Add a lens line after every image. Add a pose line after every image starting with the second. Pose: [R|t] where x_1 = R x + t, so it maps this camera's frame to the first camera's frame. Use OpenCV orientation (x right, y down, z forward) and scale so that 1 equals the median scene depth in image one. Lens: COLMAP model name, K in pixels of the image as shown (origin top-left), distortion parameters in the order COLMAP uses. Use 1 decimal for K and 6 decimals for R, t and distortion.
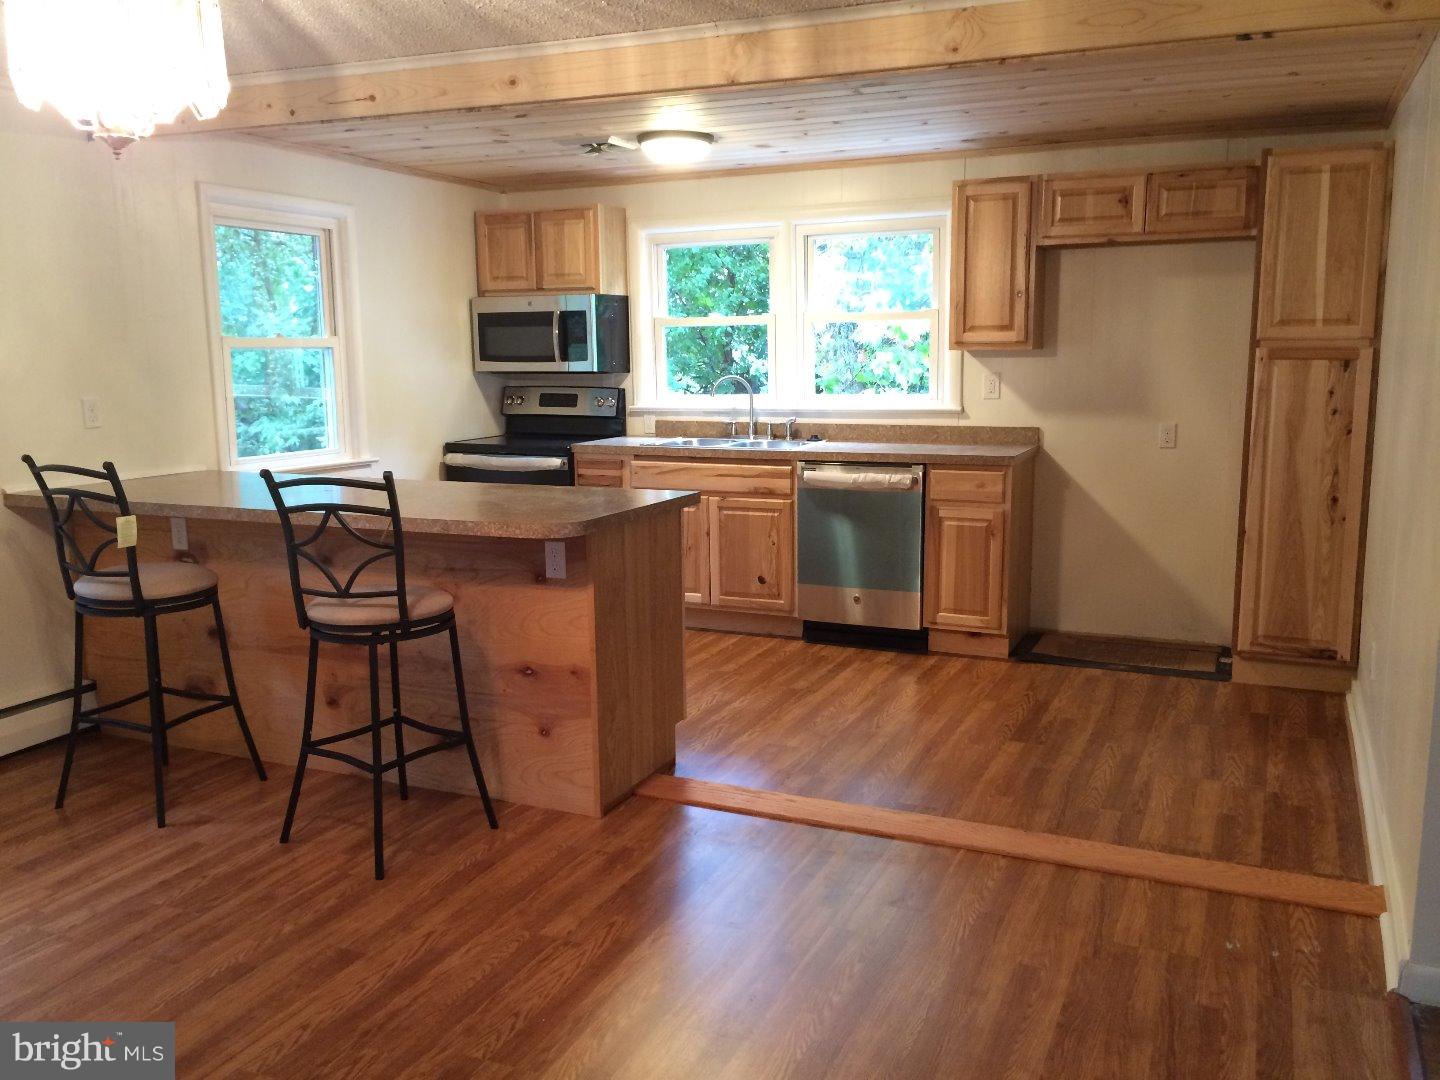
lens RADIAL K [[1218.1, 0, 710.9], [0, 1218.1, 542.3], [0, 0, 1]] dist [0.008186, 0.003464]
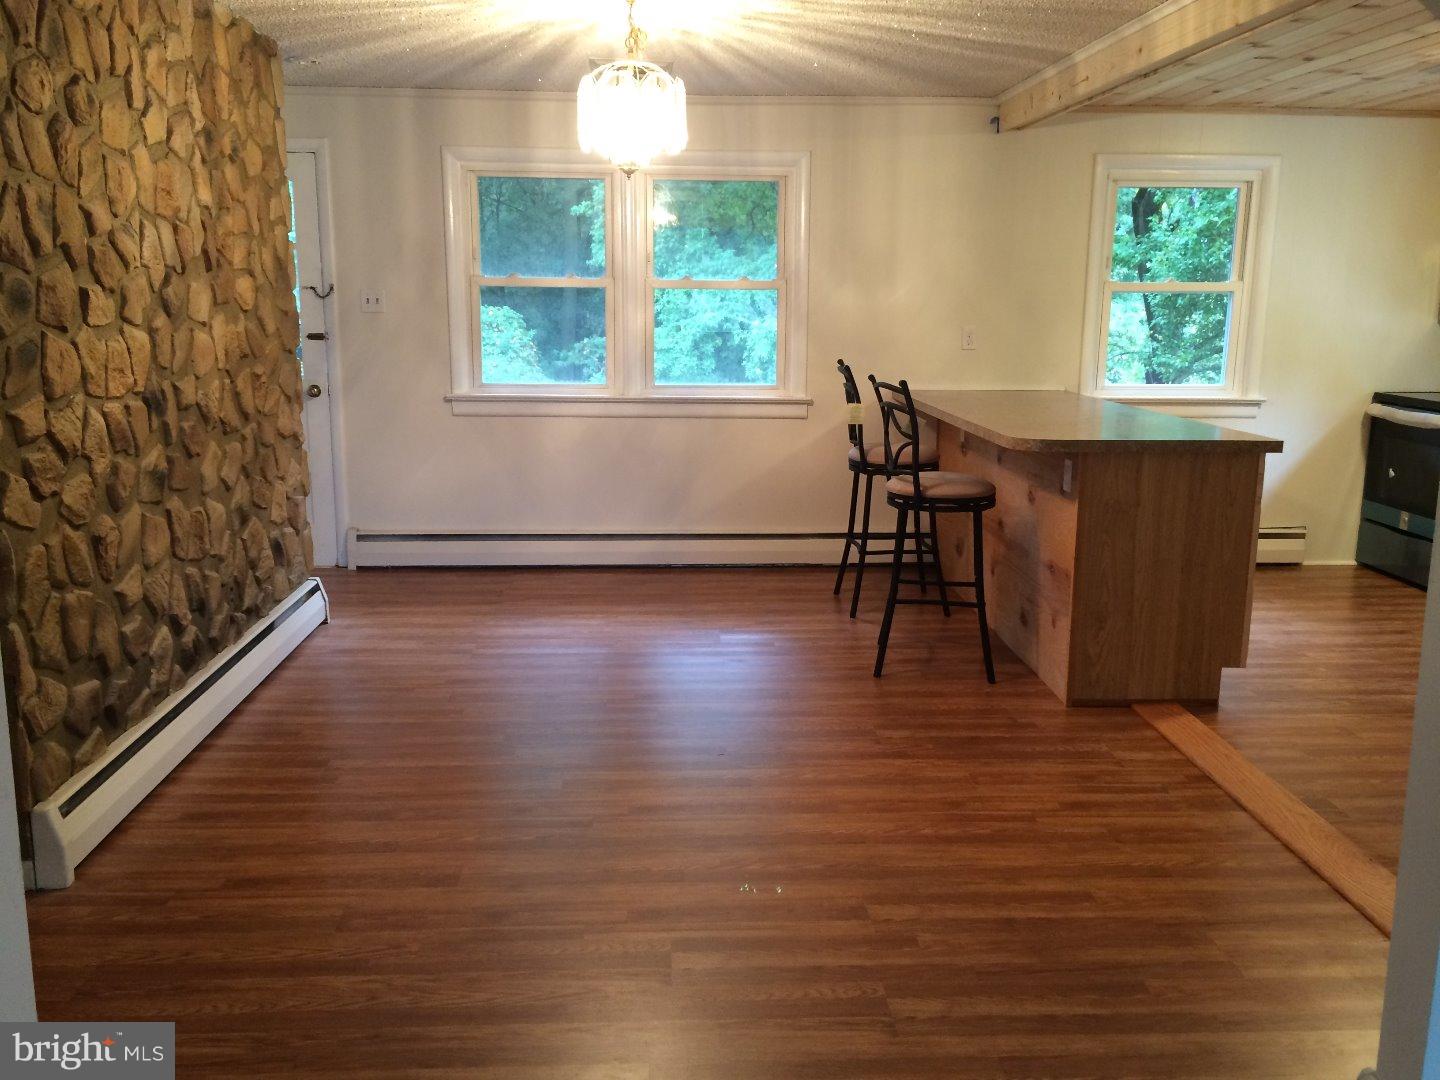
lens RADIAL K [[1218.1, 0, 710.9], [0, 1218.1, 542.3], [0, 0, 1]] dist [0.008186, 0.003464]
pose [[0.444880, 0.195498, -0.873992, 0.697684], [-0.154874, 0.977975, 0.139923, -0.032078], [0.882097, 0.073109, 0.465360, 0.149142]]
